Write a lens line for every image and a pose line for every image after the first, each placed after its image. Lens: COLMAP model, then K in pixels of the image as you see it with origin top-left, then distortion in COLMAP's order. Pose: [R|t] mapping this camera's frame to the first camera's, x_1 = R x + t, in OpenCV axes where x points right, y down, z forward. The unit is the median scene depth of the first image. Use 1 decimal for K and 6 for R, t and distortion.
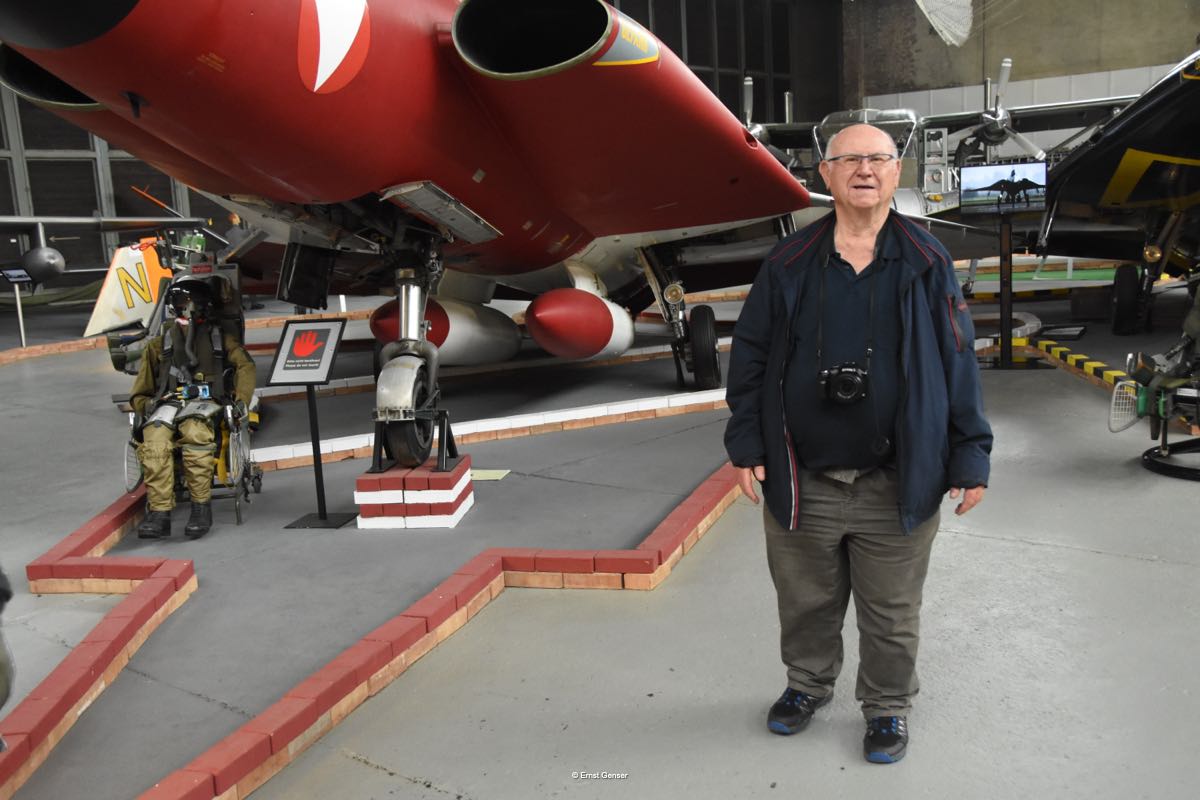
lens RADIAL K [[1262.3, 0, 604.4], [0, 1262.3, 415.5], [0, 0, 1]] dist [-0.066265, 0.252547]
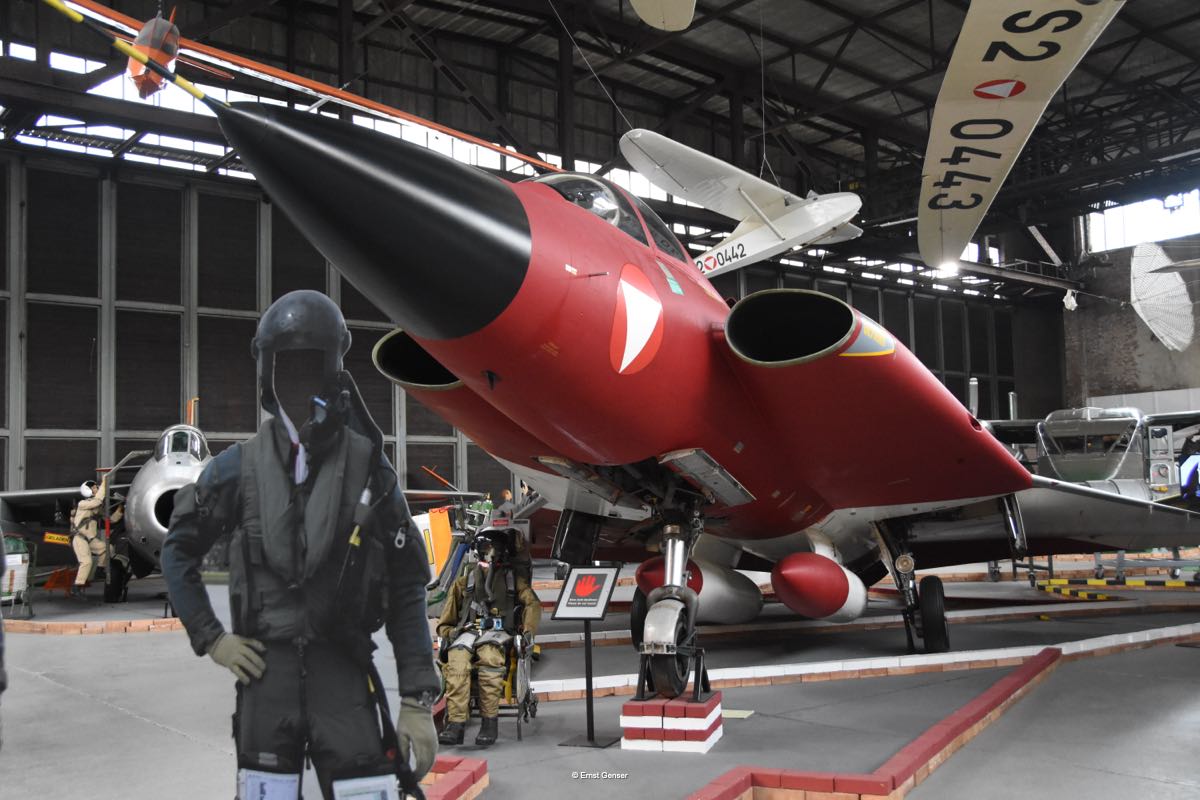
lens RADIAL K [[1180.0, 0, 601.5], [0, 1180.0, 418.1], [0, 0, 1]] dist [-0.089156, 0.203387]
pose [[0.980581, 0.011794, -0.195758, -0.006585], [-0.055978, 0.973494, -0.221756, 0.025779], [0.187954, 0.228408, 0.955250, -0.065885]]
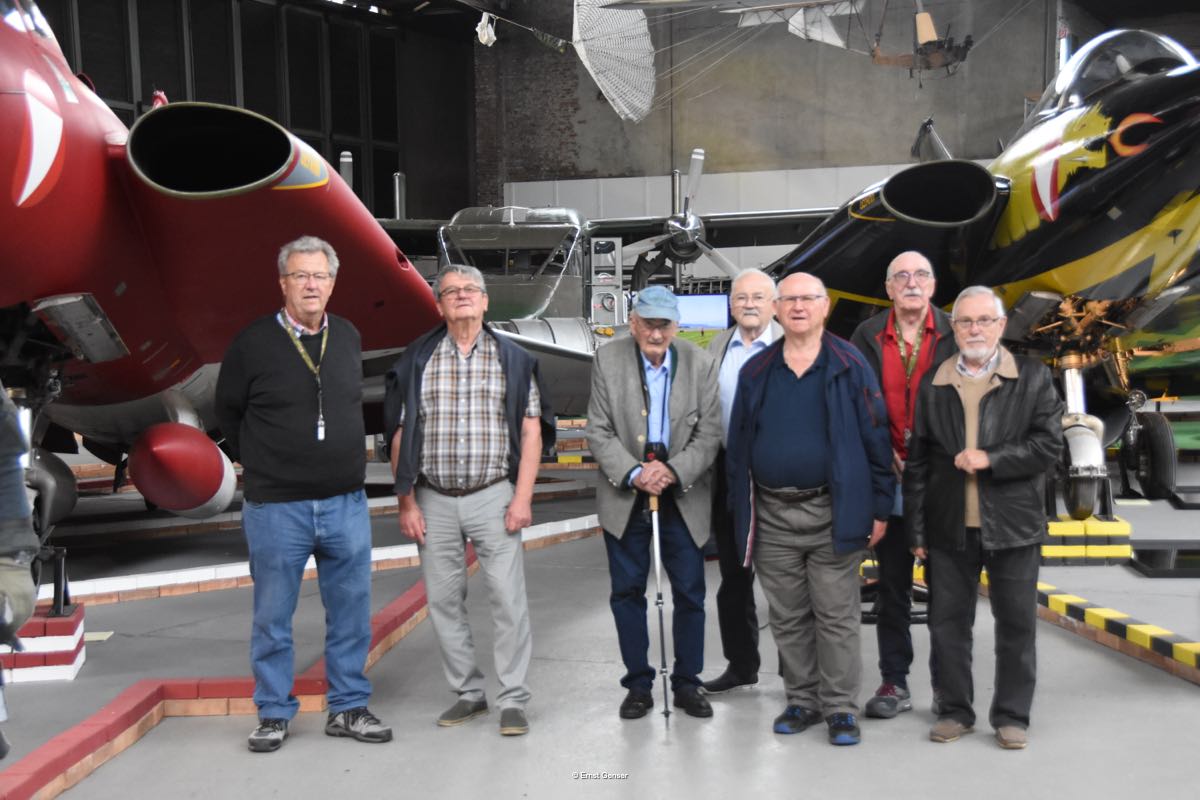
lens RADIAL K [[1981.5, 0, 601.3], [0, 1981.5, 438.4], [0, 0, 1]] dist [0.026544, 2.244698]
pose [[0.968248, 0.020744, 0.249130, -0.085851], [0.007542, 0.993674, -0.112050, 0.060402], [-0.249878, 0.110371, 0.961966, -0.343876]]
